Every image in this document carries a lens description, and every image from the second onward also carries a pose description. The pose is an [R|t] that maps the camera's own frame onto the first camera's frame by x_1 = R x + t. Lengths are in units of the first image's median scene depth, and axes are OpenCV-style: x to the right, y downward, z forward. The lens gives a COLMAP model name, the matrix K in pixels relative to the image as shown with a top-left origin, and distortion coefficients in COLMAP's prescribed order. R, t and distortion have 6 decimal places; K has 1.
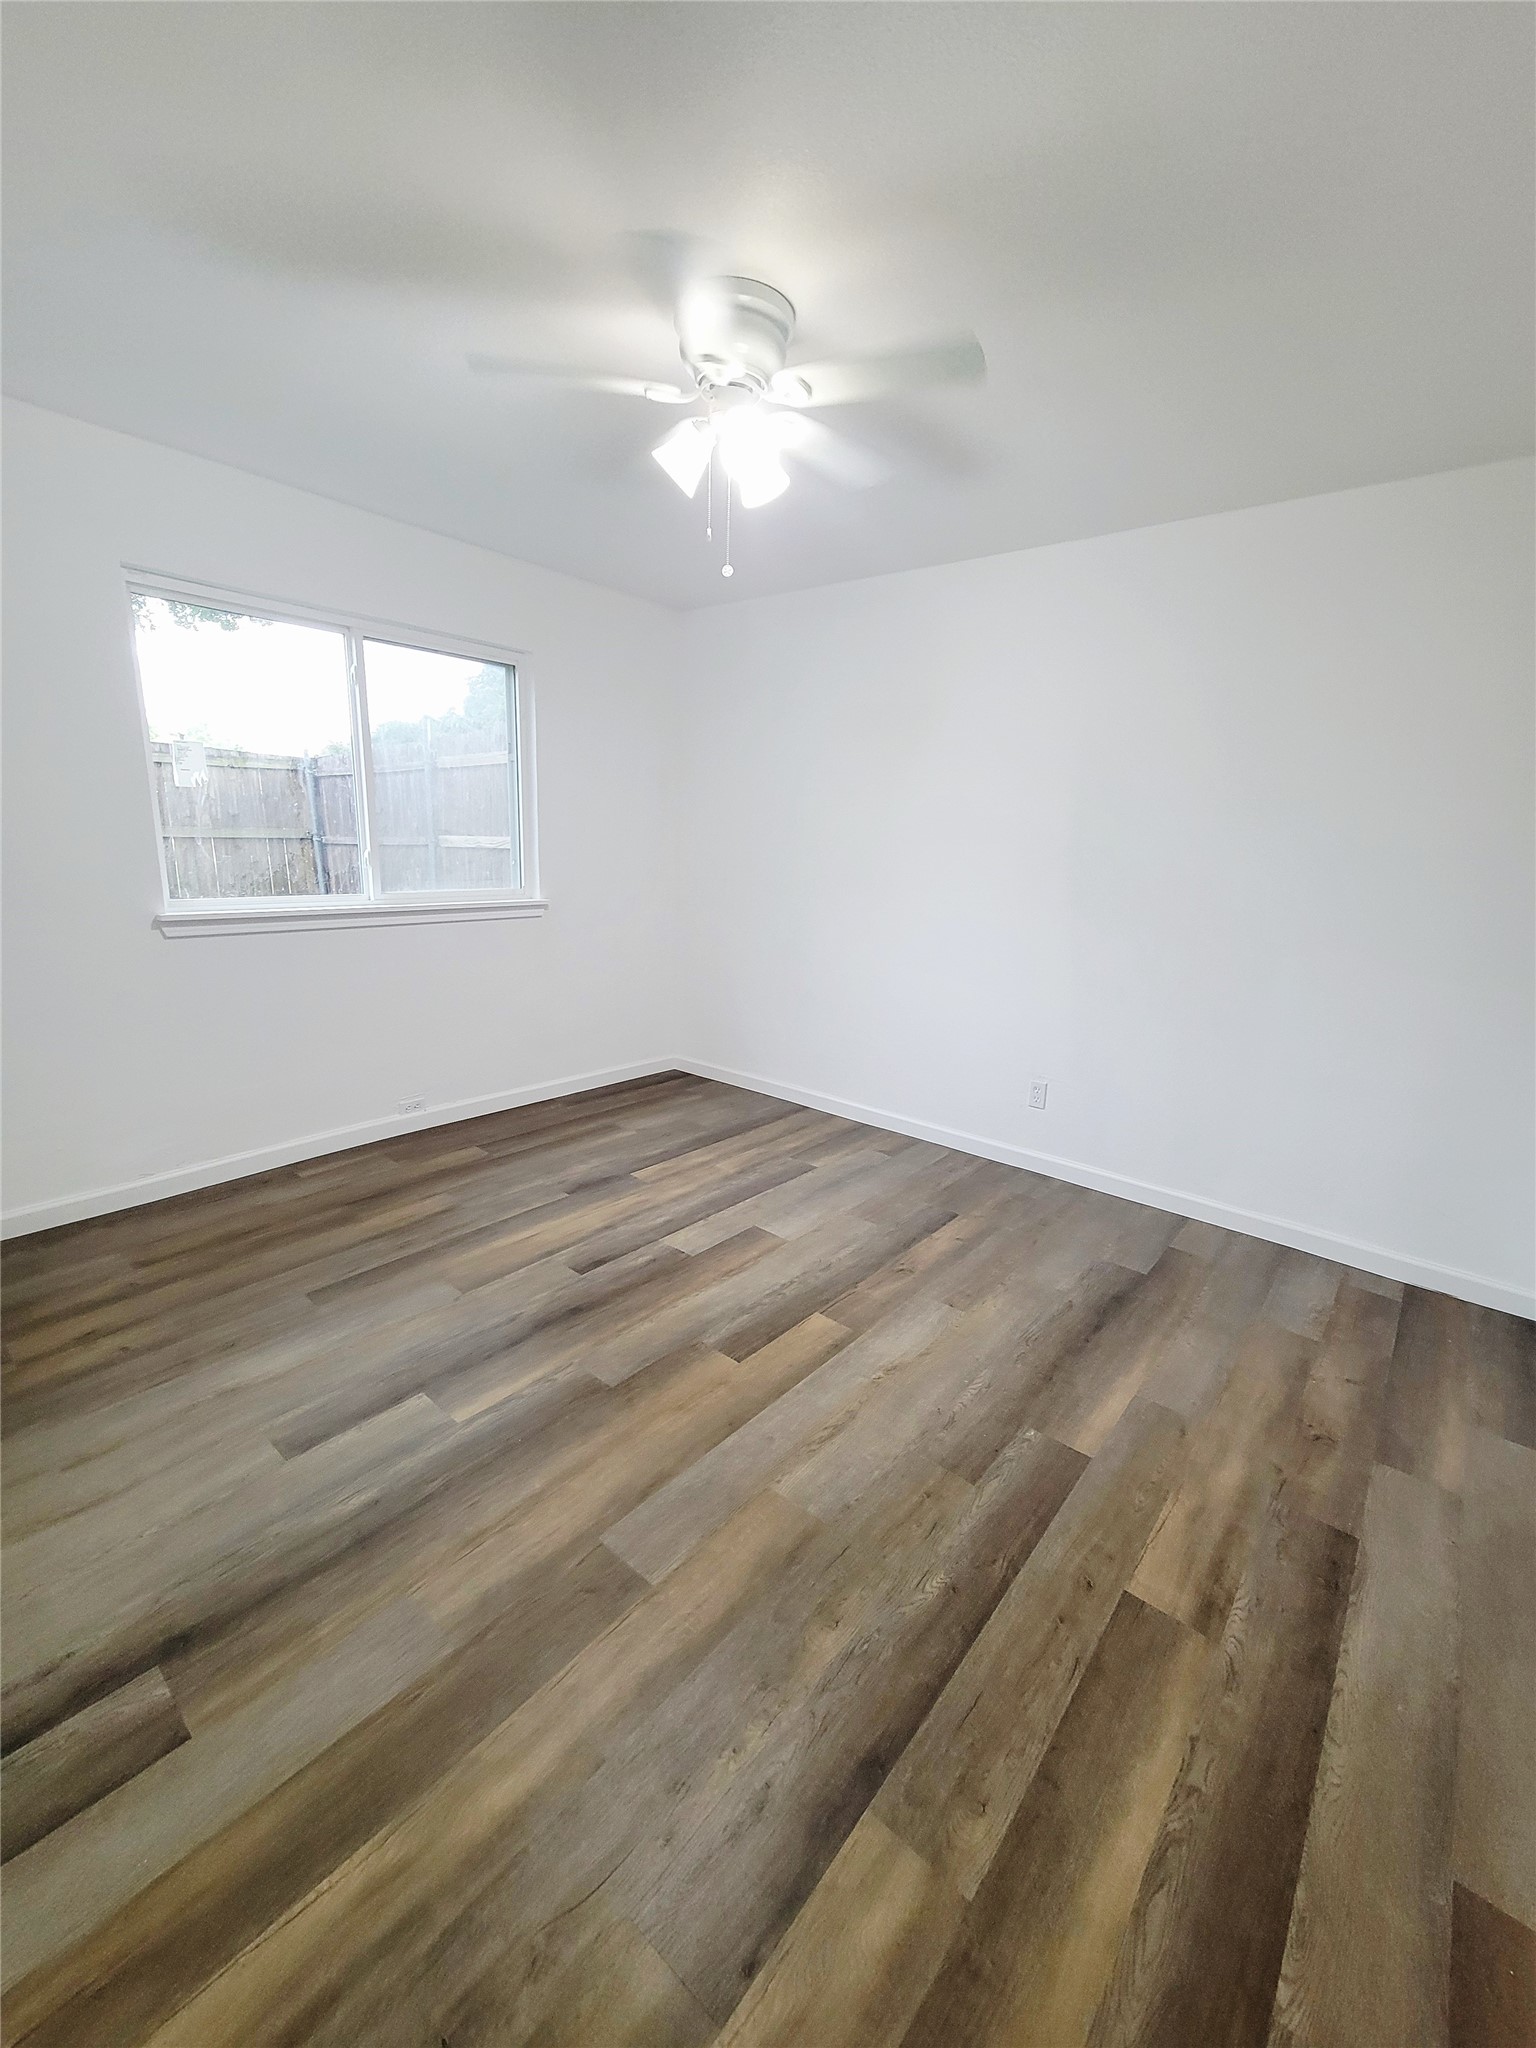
lens RADIAL K [[820.8, 0, 768.0], [0, 820.8, 1024.0], [0, 0, 1]] dist [-0.001528, -0.000230]
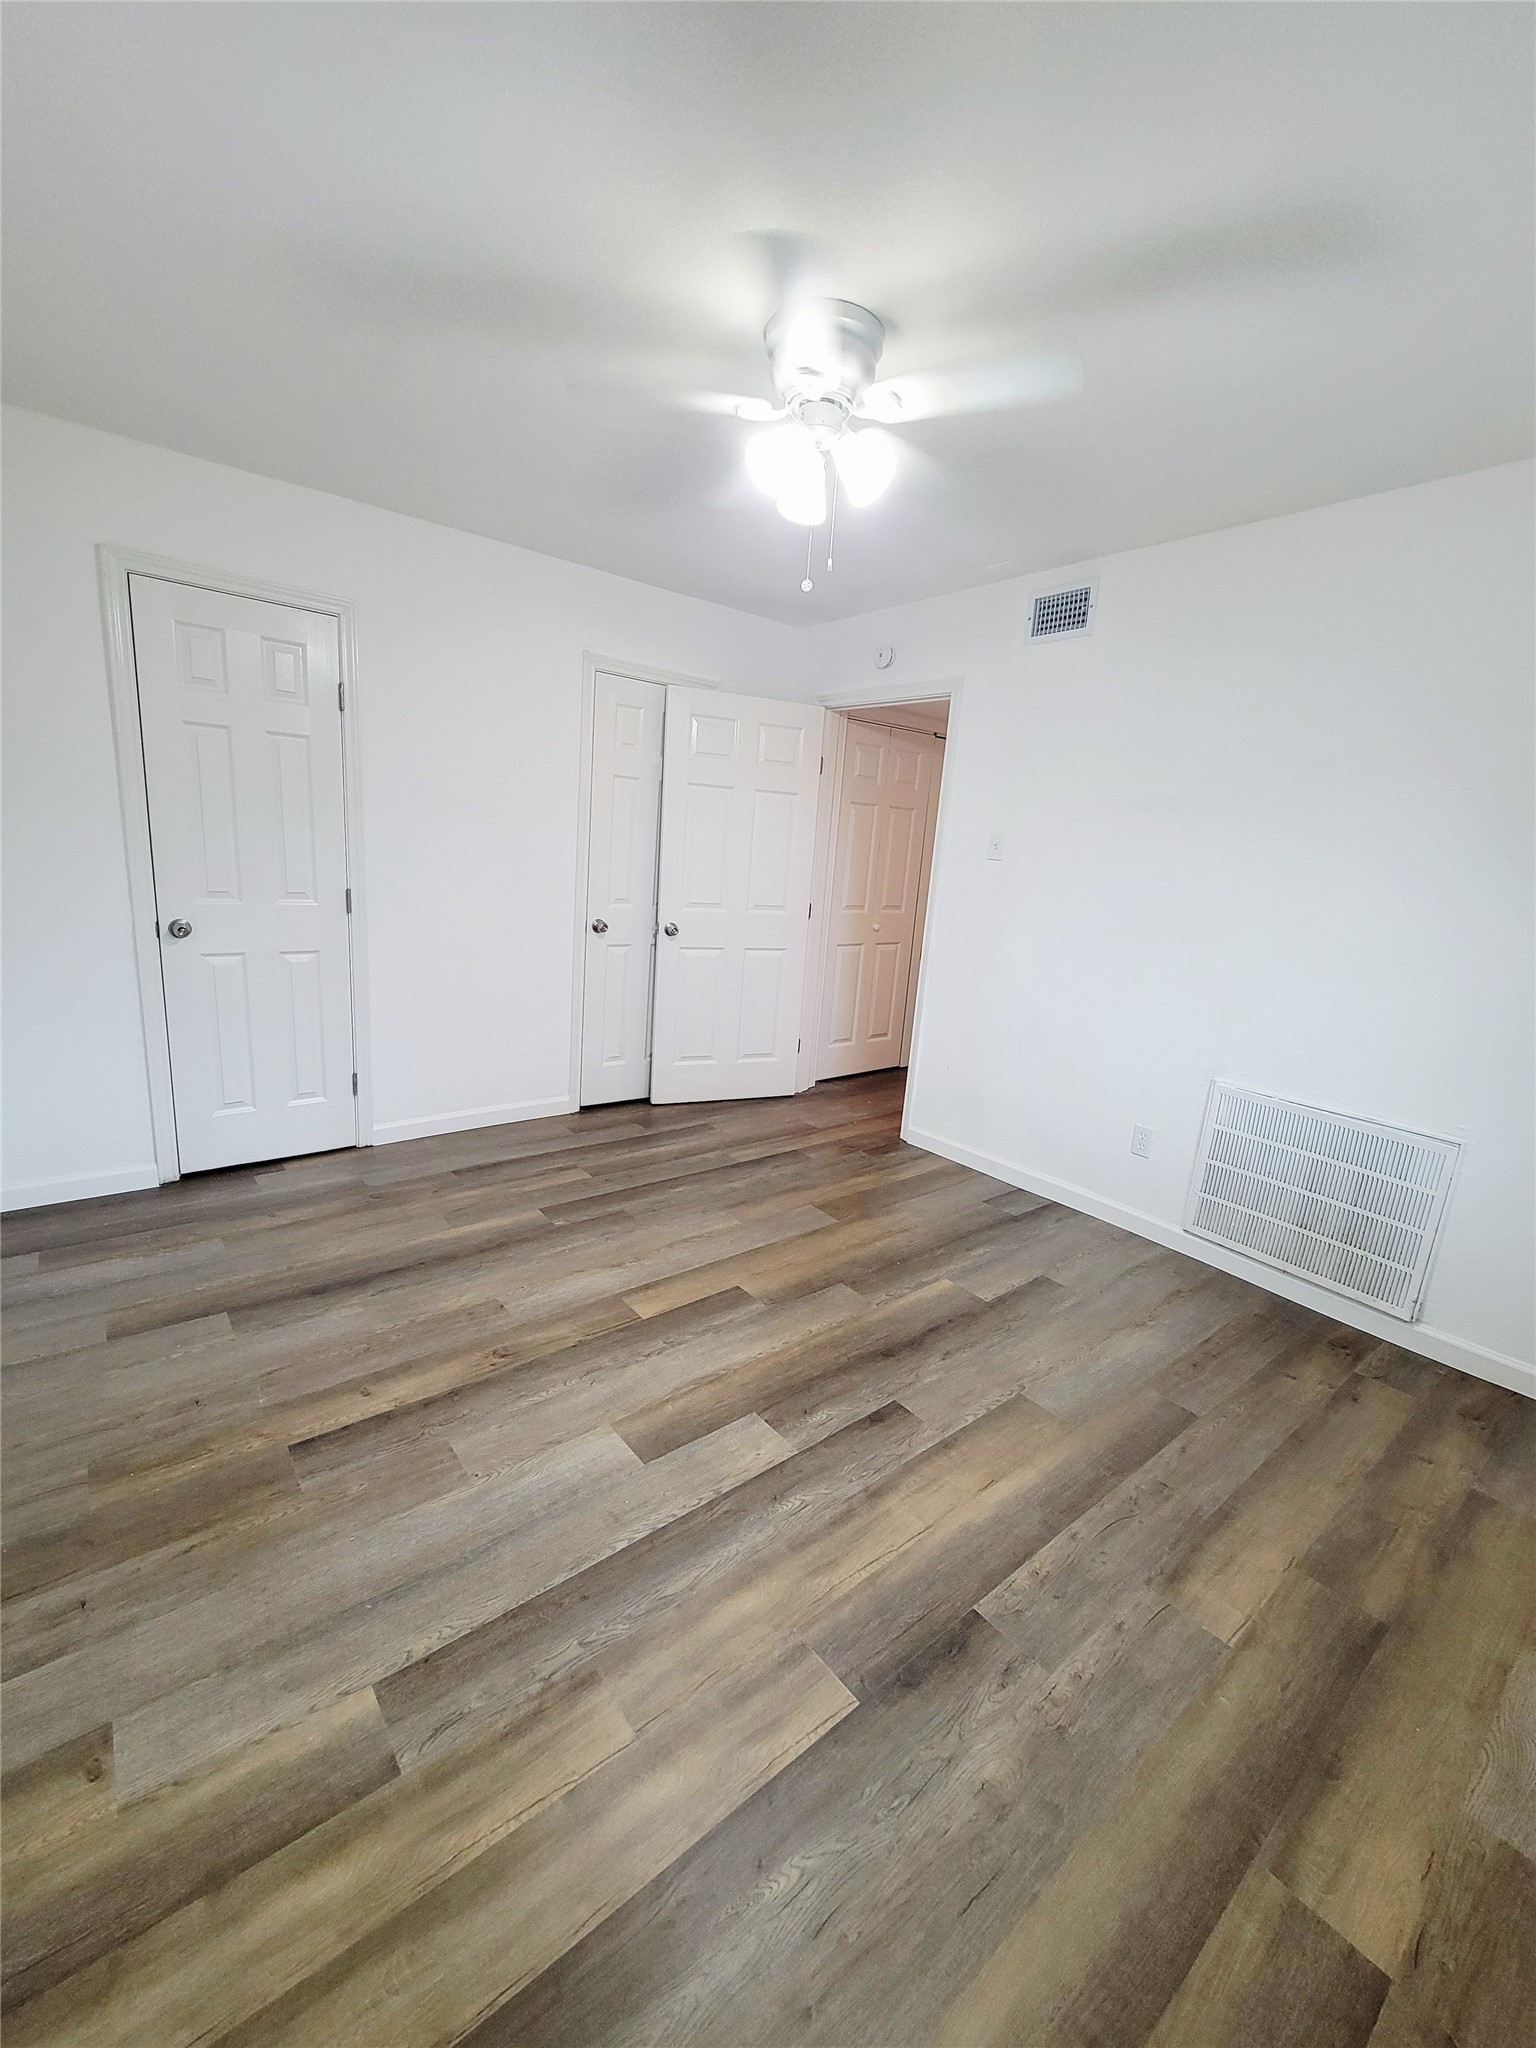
lens RADIAL K [[820.8, 0, 768.0], [0, 820.8, 1024.0], [0, 0, 1]] dist [-0.001528, -0.000230]
pose [[-0.975226, -0.145982, 0.166201, -0.196253], [-0.059943, 0.897615, 0.436686, -0.400298], [-0.212933, 0.415905, -0.884128, 1.677823]]
